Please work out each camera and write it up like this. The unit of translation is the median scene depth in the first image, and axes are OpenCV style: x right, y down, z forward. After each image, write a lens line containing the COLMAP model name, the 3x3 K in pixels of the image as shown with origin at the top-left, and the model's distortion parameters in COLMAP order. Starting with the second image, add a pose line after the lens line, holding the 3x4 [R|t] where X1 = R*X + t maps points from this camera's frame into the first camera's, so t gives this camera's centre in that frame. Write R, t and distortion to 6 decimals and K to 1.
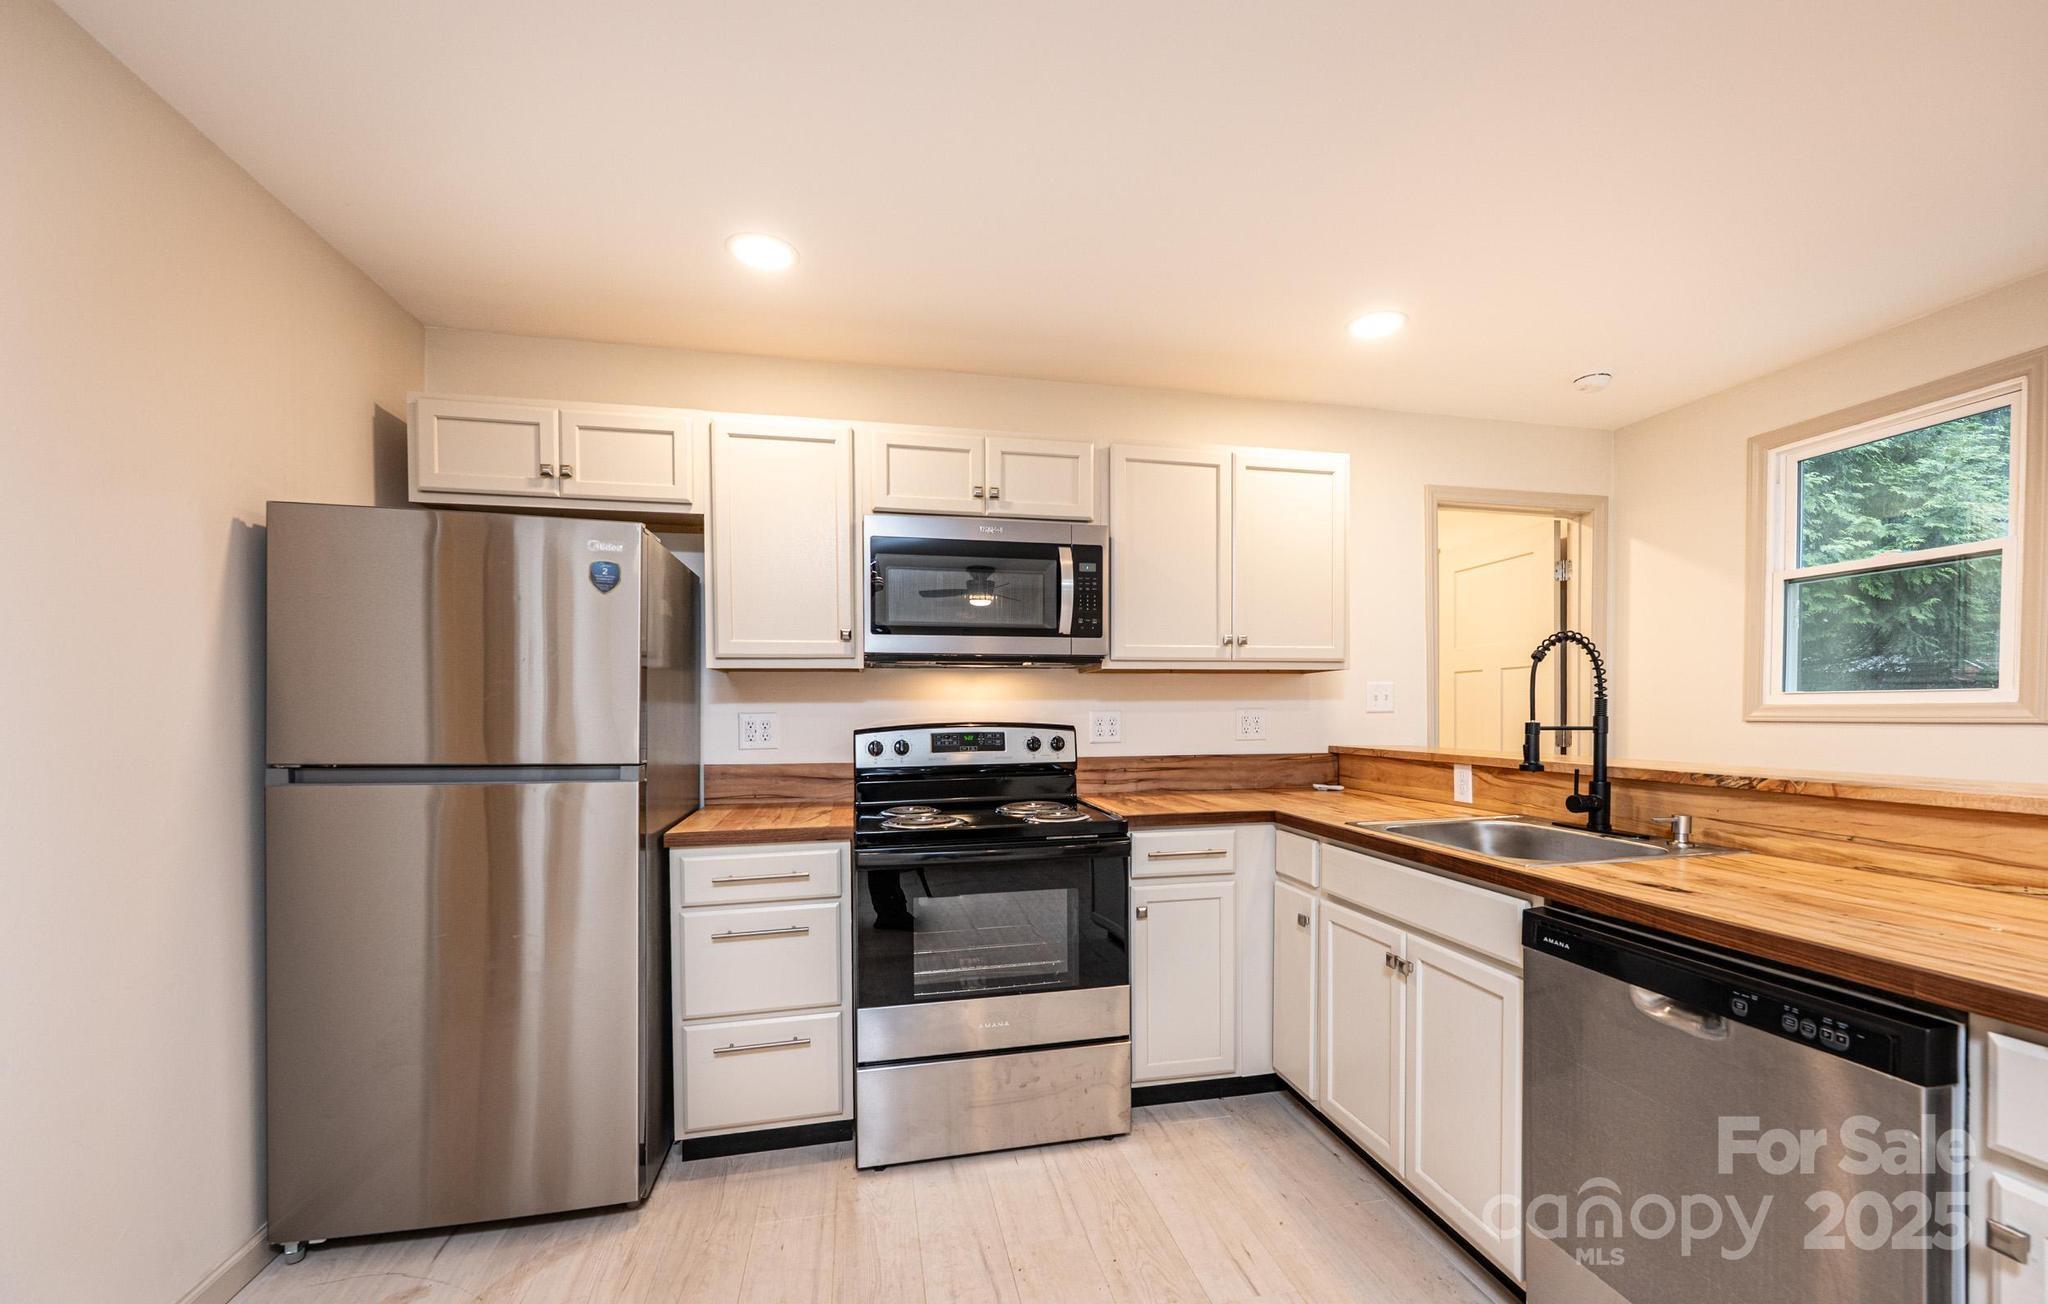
lens RADIAL K [[858.1, 0, 1025.0], [0, 858.1, 704.3], [0, 0, 1]] dist [0.001051, 0.000156]
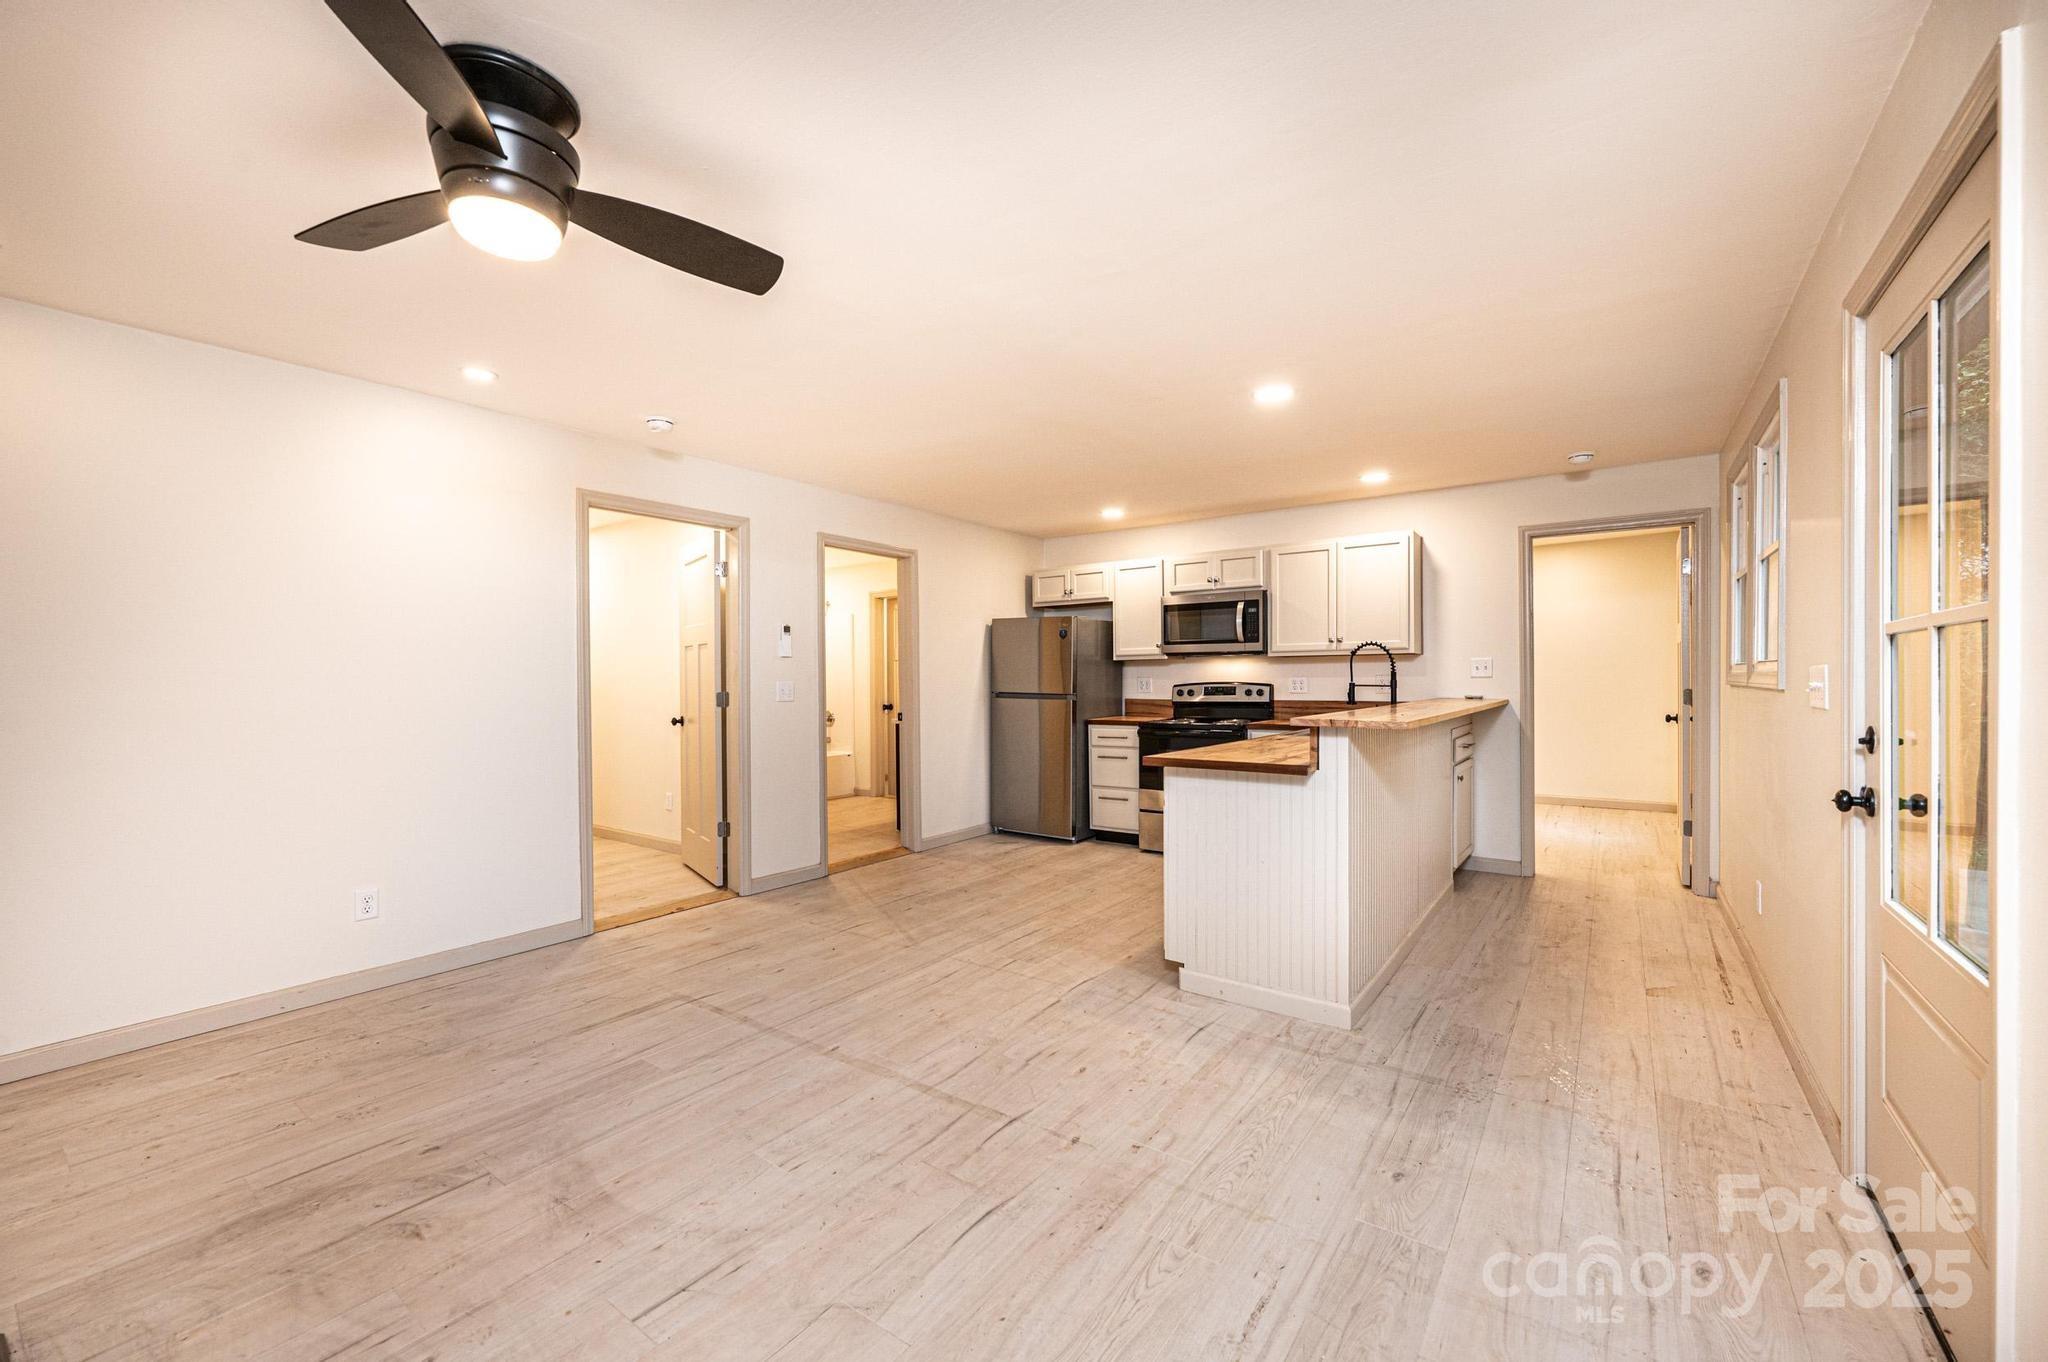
lens RADIAL K [[811.8, 0, 1024.0], [0, 811.8, 681.0], [0, 0, 1]] dist [-0.000436, -0.000133]
pose [[0.641776, -0.000047, -0.766892, 1.283269], [0.003498, 0.999990, 0.002866, 0.011486], [0.766884, -0.004522, 0.641769, -0.754660]]
